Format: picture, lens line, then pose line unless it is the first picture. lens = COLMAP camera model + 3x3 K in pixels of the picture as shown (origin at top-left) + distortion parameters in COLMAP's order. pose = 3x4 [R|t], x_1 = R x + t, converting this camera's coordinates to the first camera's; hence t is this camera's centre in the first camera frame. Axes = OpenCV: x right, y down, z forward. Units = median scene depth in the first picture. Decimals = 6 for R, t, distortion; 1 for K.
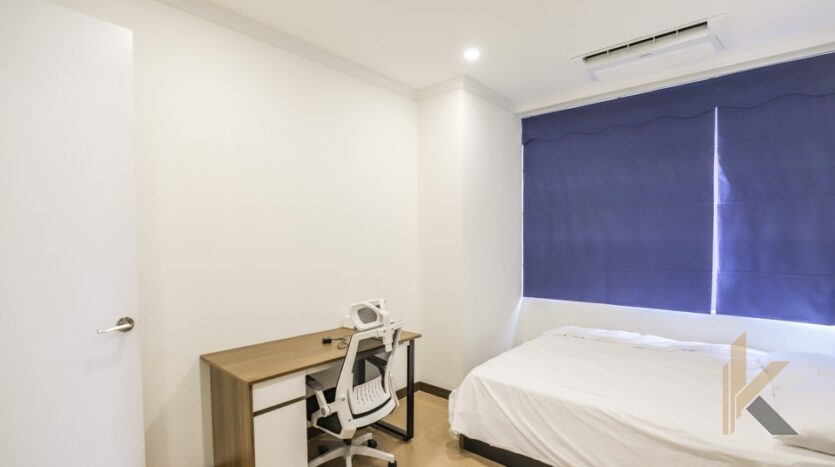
lens RADIAL K [[387.9, 0, 417.8], [0, 387.9, 252.5], [0, 0, 1]] dist [-0.020965, -0.000130]
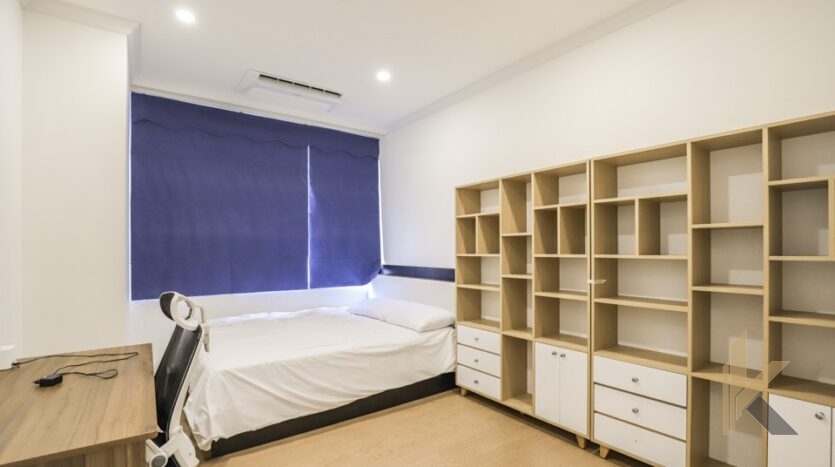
lens RADIAL K [[387.9, 0, 417.8], [0, 387.9, 252.5], [0, 0, 1]] dist [-0.020965, -0.000130]
pose [[0.219515, 0.000627, 0.975609, -0.562914], [0.031569, 0.999472, -0.007746, 0.049723], [-0.975098, 0.032499, 0.219380, 0.287518]]
